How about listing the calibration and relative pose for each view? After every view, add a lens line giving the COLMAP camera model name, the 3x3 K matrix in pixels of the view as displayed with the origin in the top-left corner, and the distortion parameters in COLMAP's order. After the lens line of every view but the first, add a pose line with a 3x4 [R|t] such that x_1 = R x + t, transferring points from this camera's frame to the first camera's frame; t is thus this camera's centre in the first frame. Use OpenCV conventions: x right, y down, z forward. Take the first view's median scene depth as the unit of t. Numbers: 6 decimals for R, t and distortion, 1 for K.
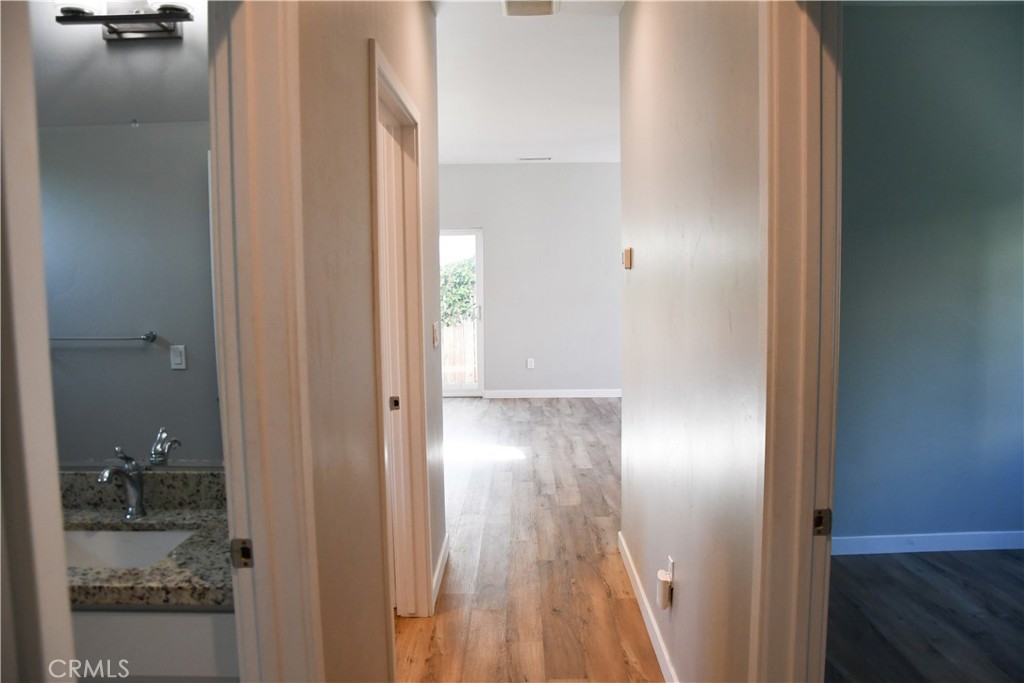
lens RADIAL K [[801.7, 0, 514.4], [0, 801.7, 344.5], [0, 0, 1]] dist [-0.159096, 0.119254]
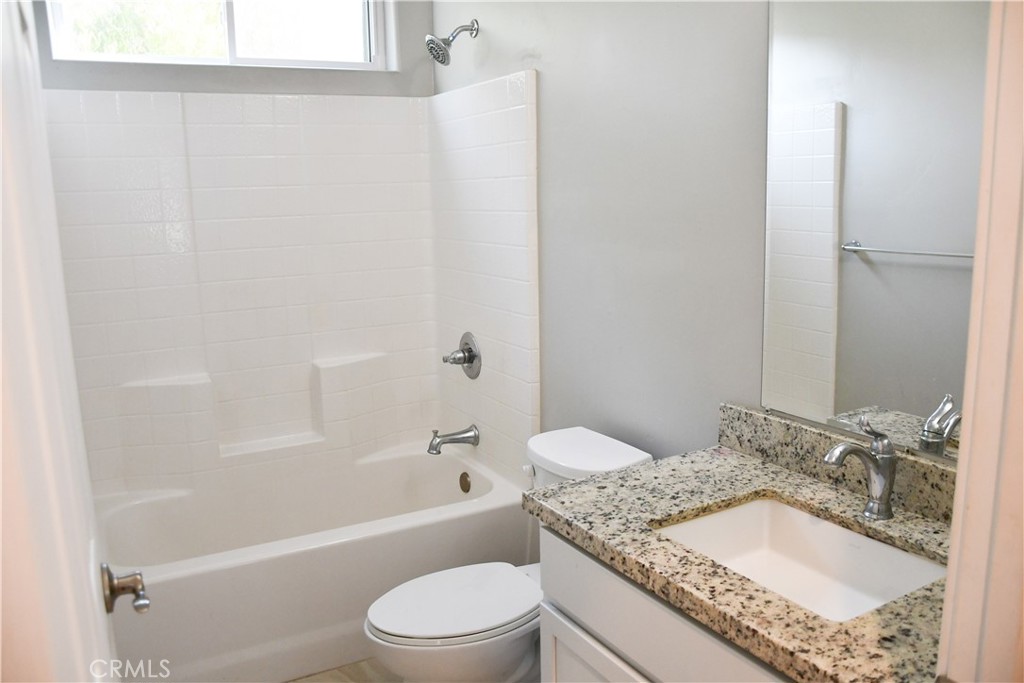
lens RADIAL K [[801.7, 0, 514.4], [0, 801.7, 344.5], [0, 0, 1]] dist [-0.159096, 0.119254]
pose [[0.495736, 0.159785, -0.853648, -0.077365], [-0.058676, 0.986846, 0.150642, -0.018993], [0.866489, -0.024590, 0.498591, 0.372953]]
